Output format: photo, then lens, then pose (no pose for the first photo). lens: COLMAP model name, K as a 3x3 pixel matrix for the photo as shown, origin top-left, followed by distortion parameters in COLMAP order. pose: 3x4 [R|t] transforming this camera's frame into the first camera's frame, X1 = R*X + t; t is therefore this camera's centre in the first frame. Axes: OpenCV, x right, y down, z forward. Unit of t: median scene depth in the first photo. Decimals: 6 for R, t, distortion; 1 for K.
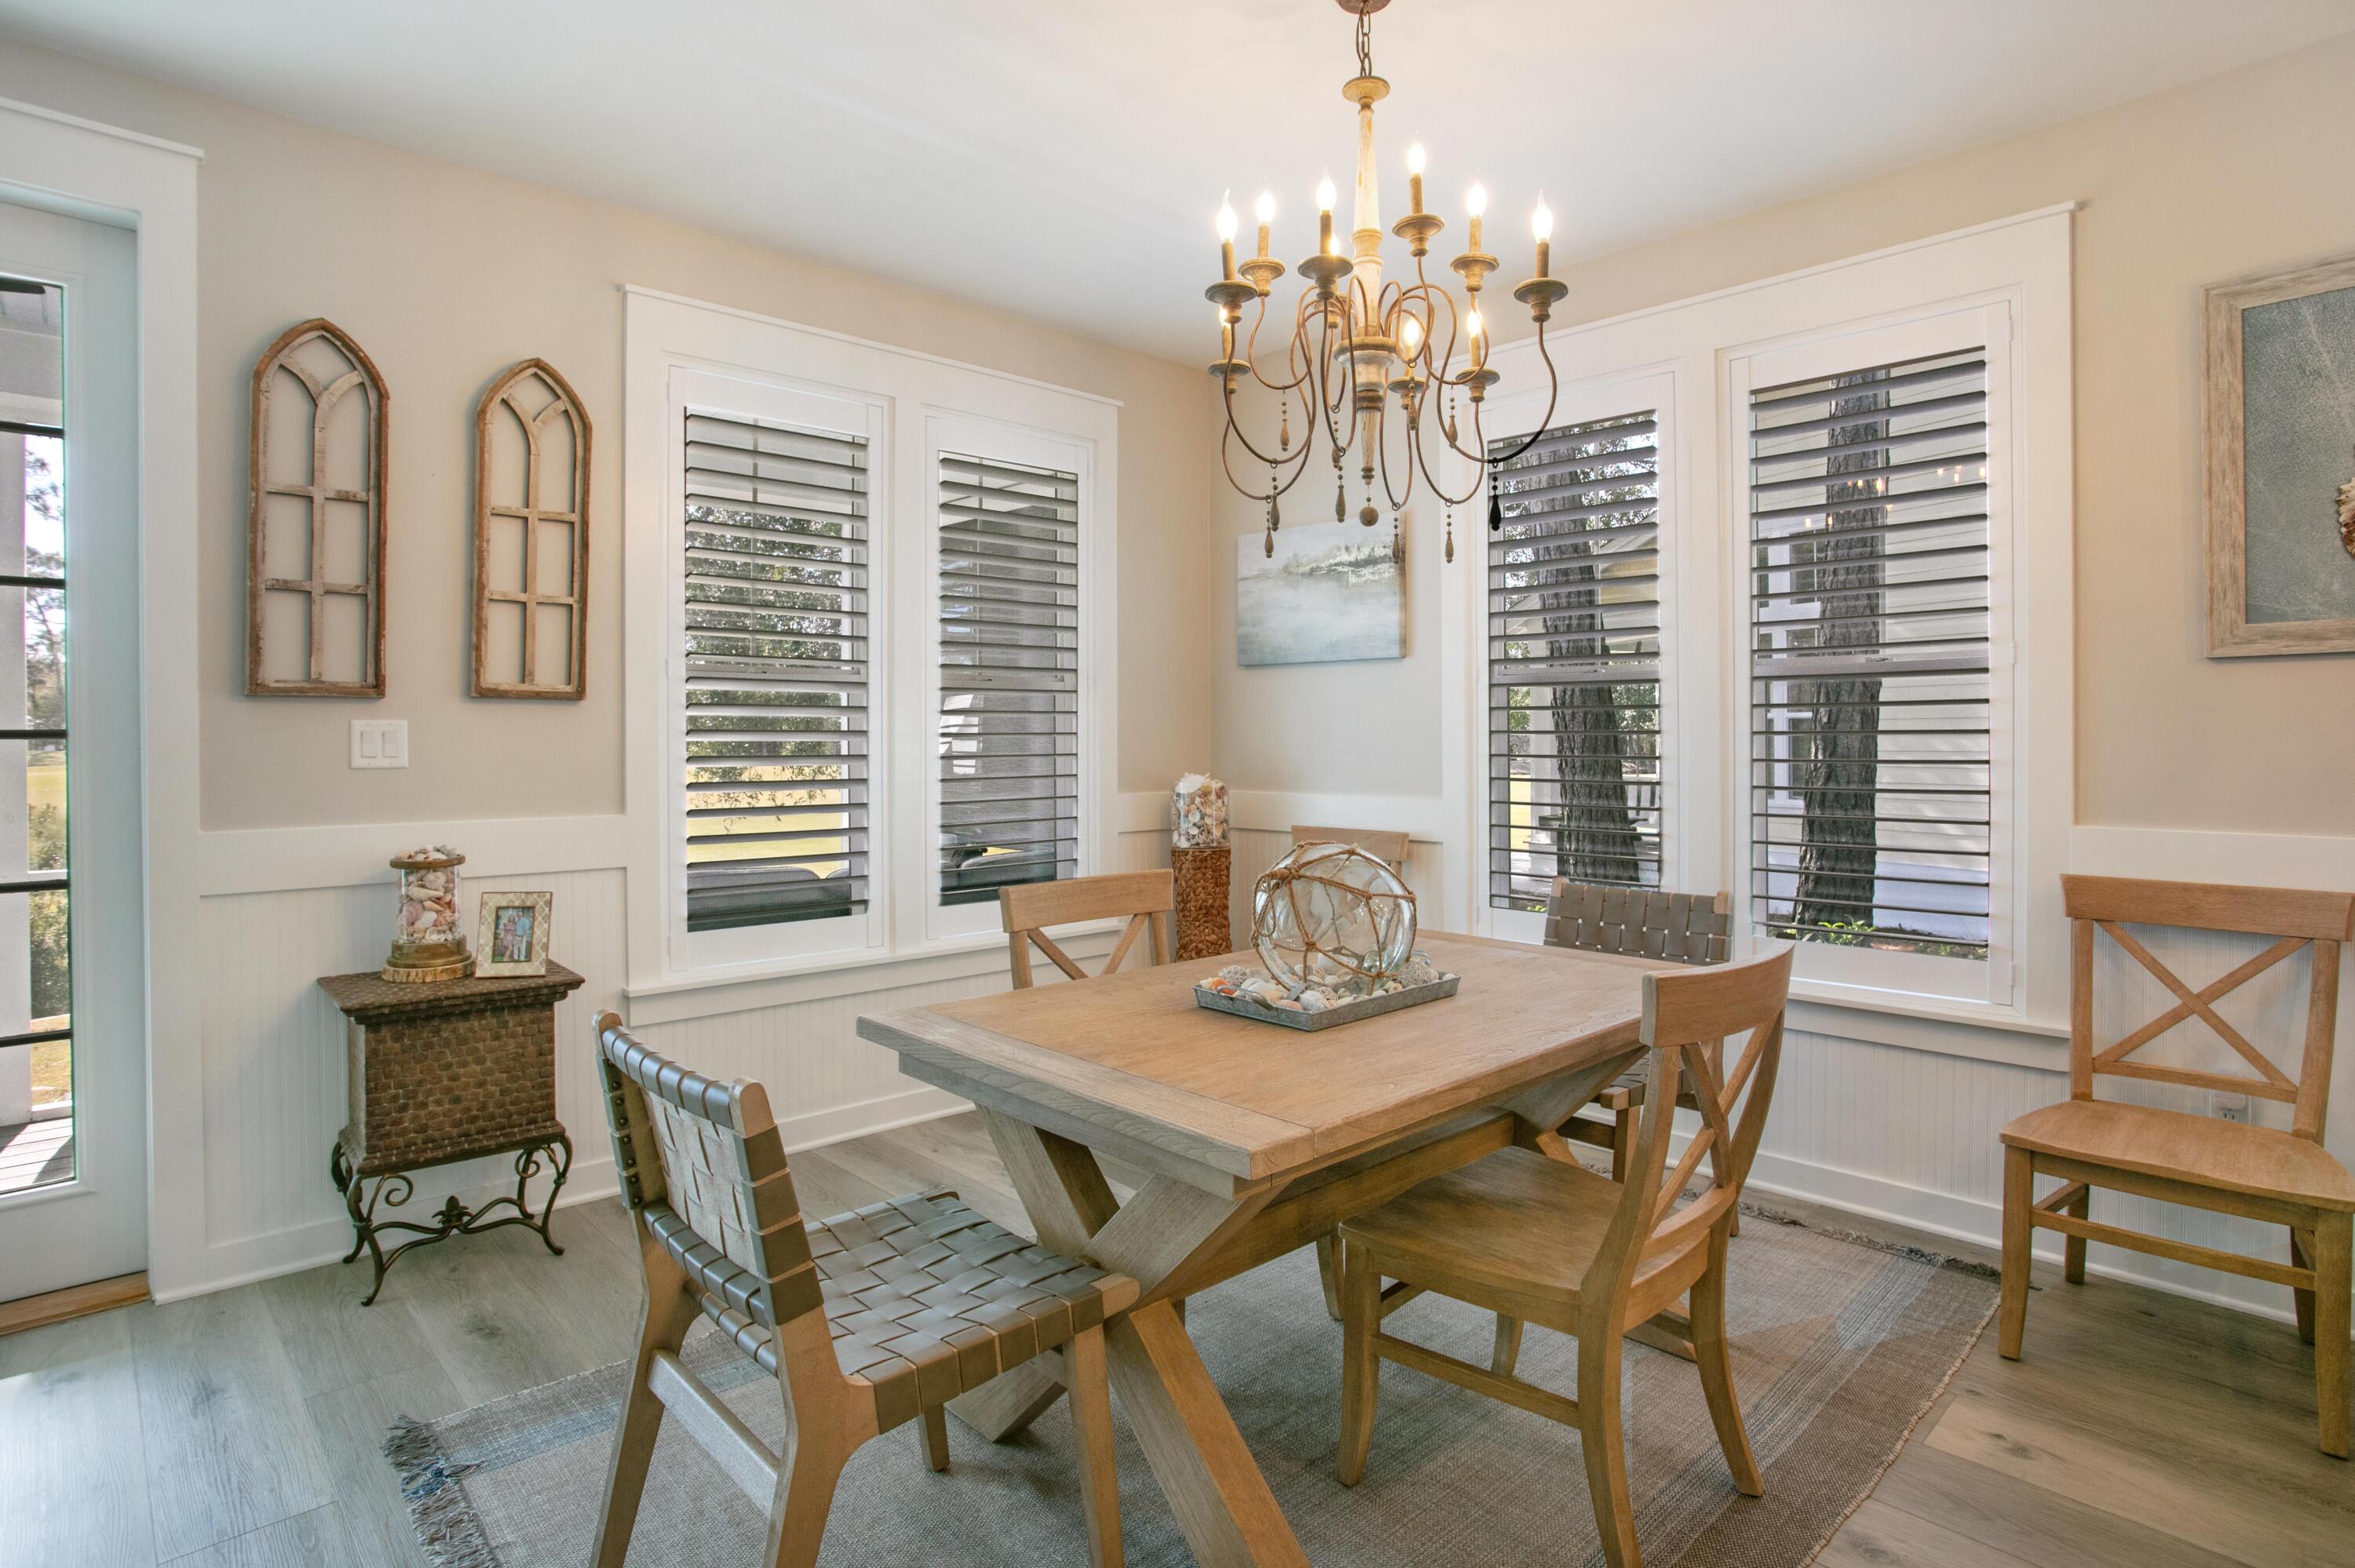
lens RADIAL K [[1208.4, 0, 1187.3], [0, 1208.4, 741.9], [0, 0, 1]] dist [-0.073969, 0.032050]
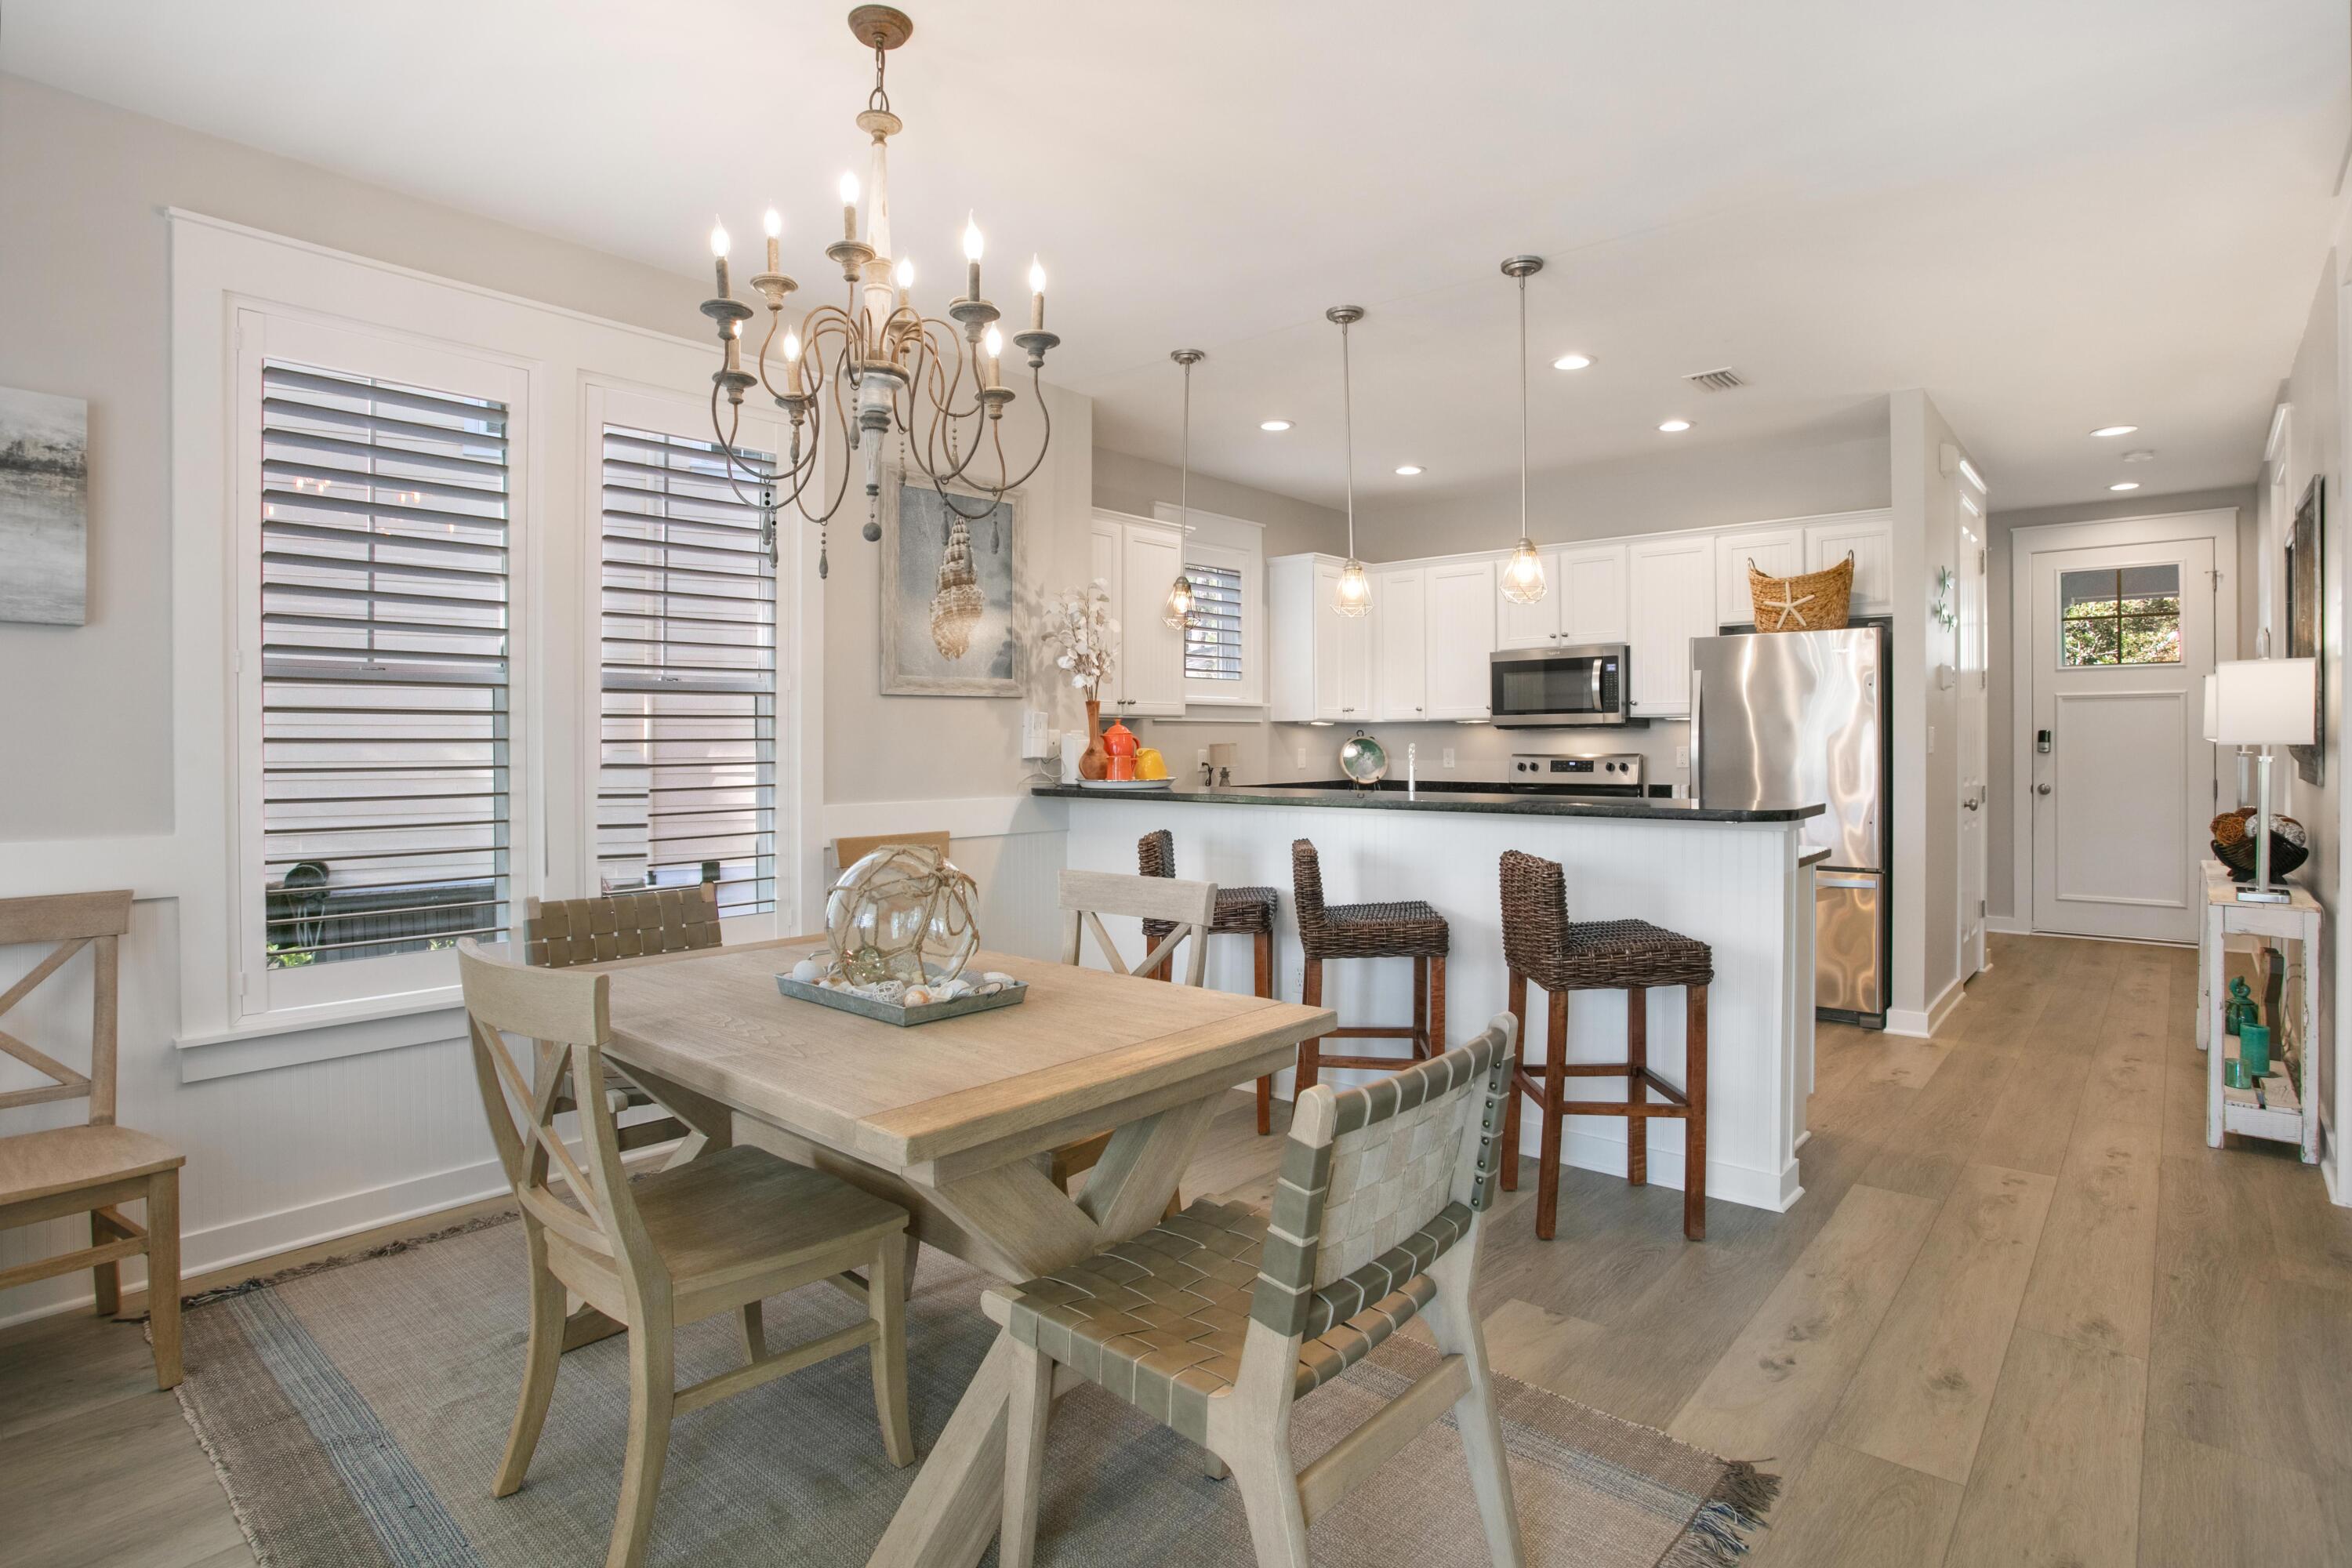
lens RADIAL K [[1207.1, 0, 1185.8], [0, 1207.1, 741.9], [0, 0, 1]] dist [-0.073969, 0.032050]
pose [[-0.105830, -0.000935, 0.994384, -0.803301], [0.008075, 0.999966, 0.001800, -0.006072], [-0.994352, 0.008220, -0.105818, 0.751864]]
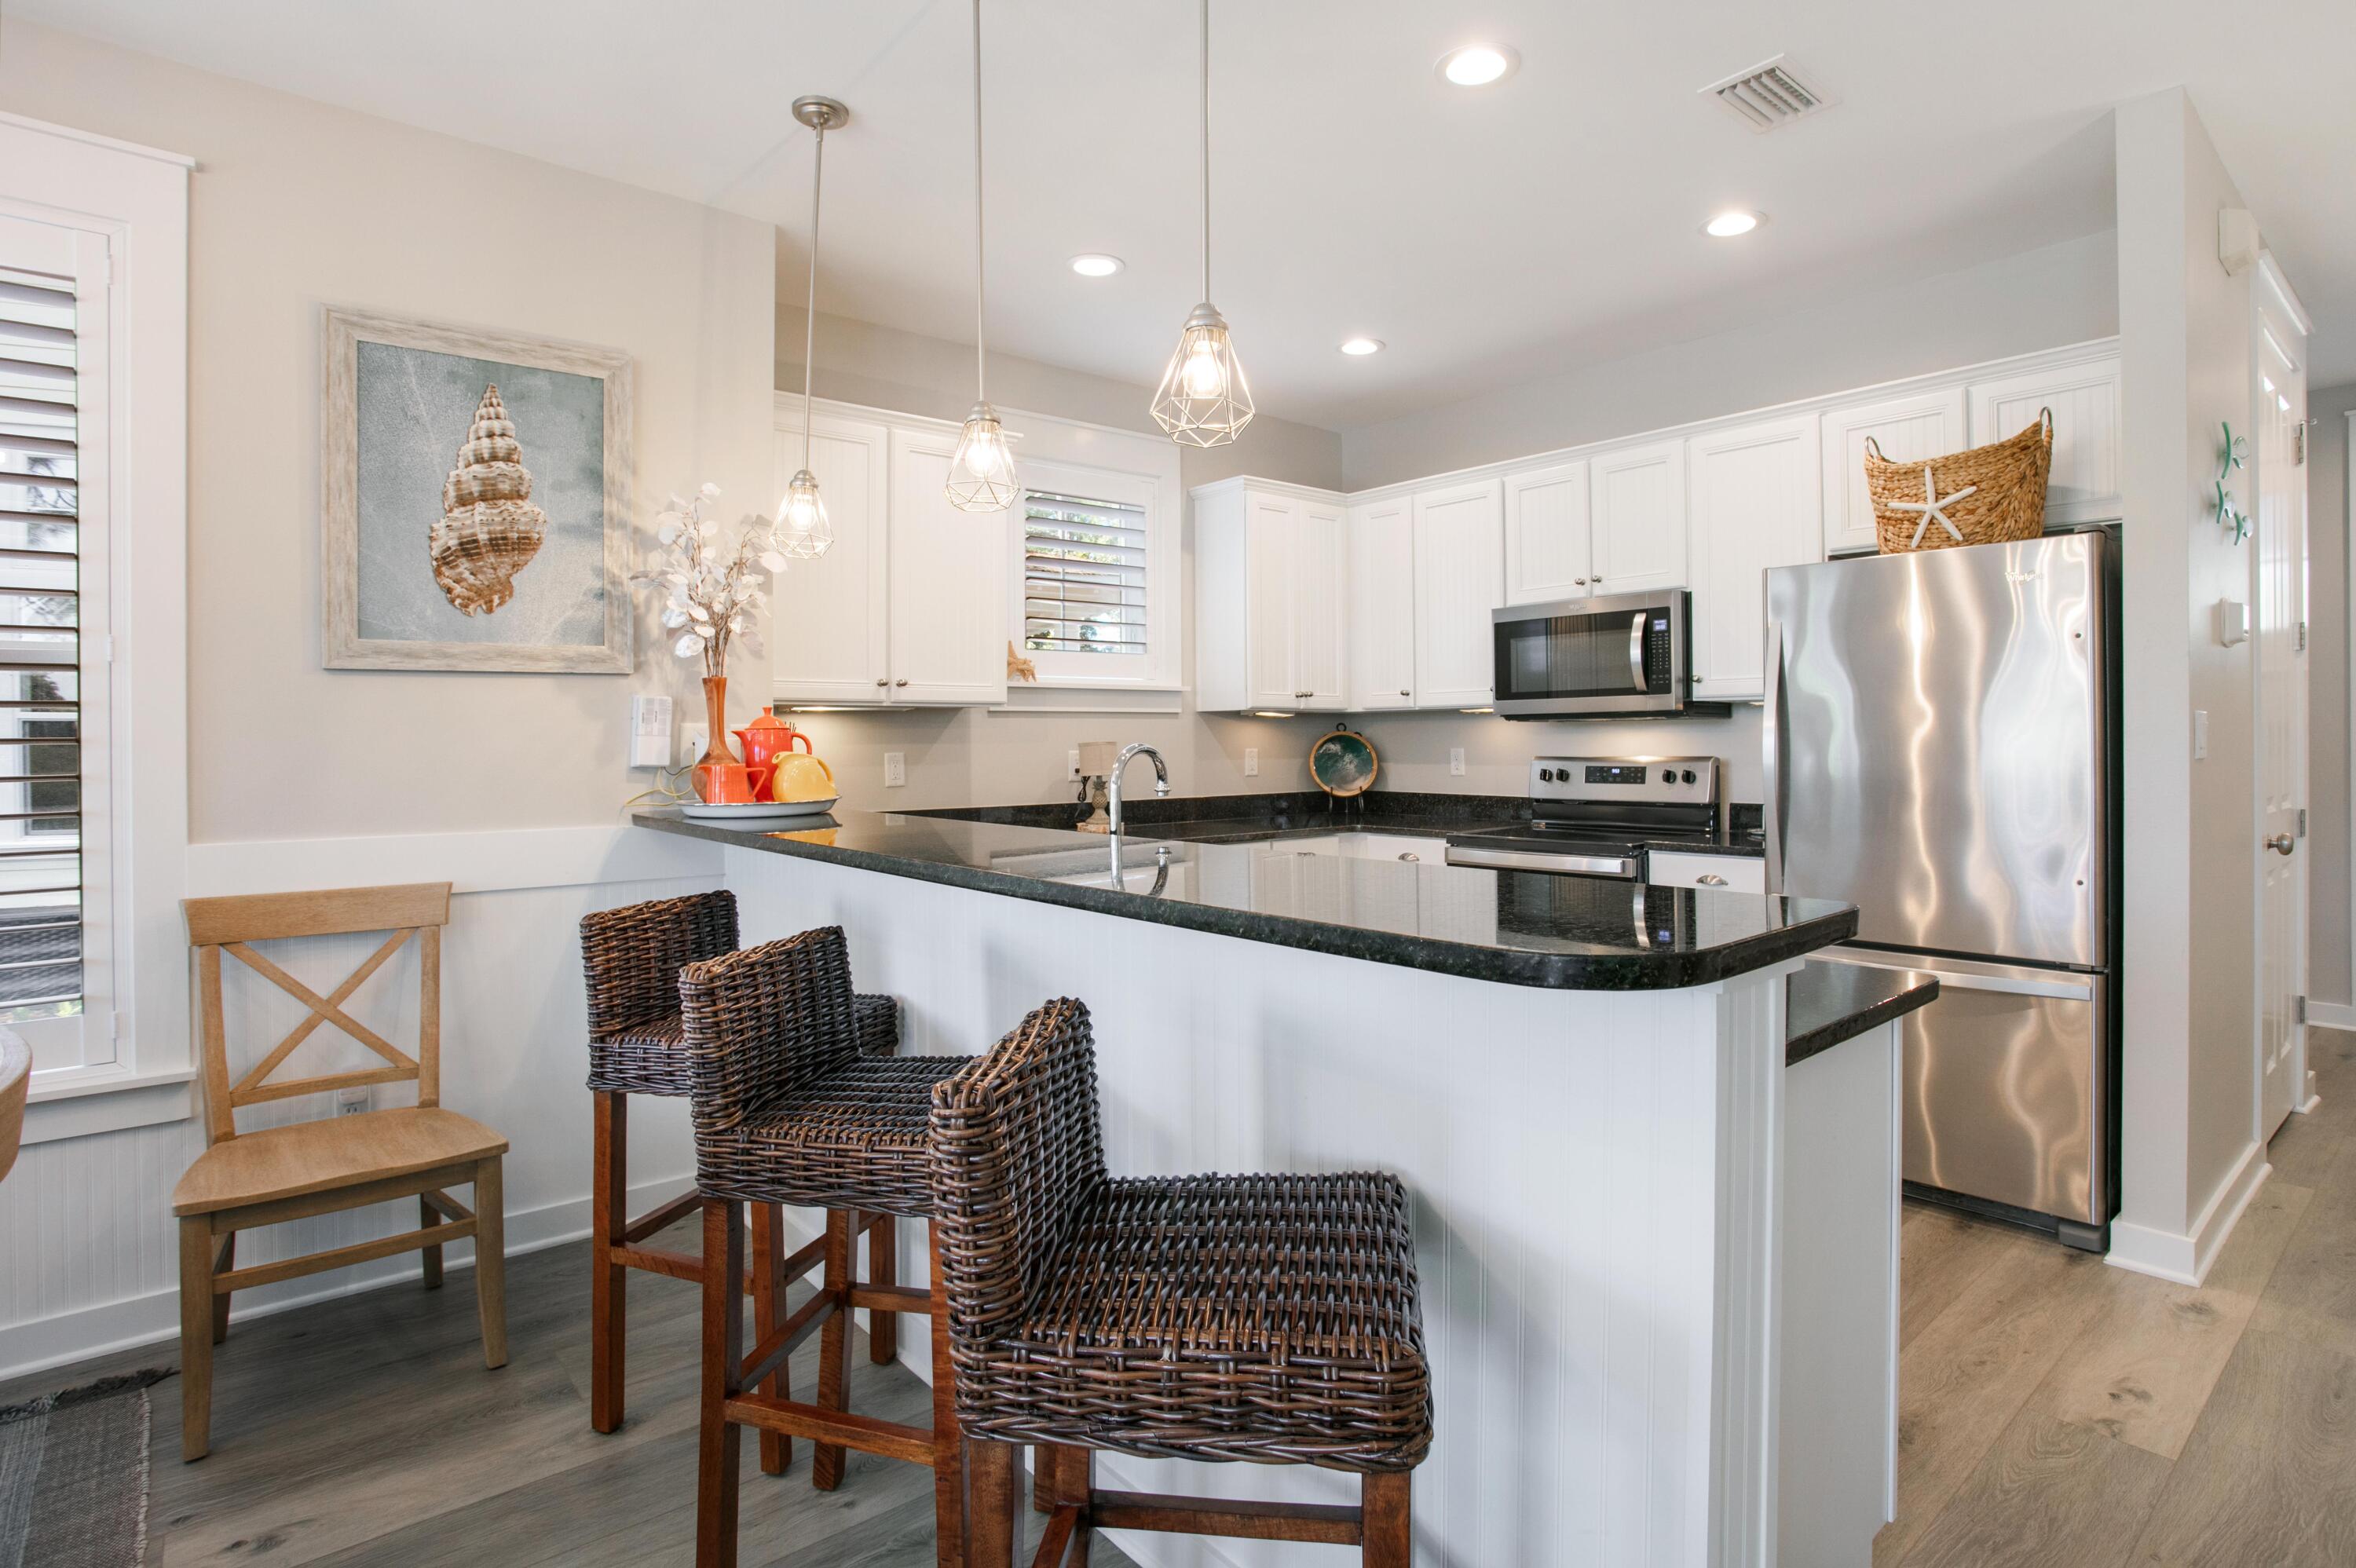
lens RADIAL K [[1209.0, 0, 1187.8], [0, 1209.0, 741.9], [0, 0, 1]] dist [-0.073969, 0.032050]
pose [[0.053890, -0.003131, 0.998542, -0.108355], [0.011189, 0.999934, 0.002532, -0.002123], [-0.998484, 0.011036, 0.053922, 0.186182]]
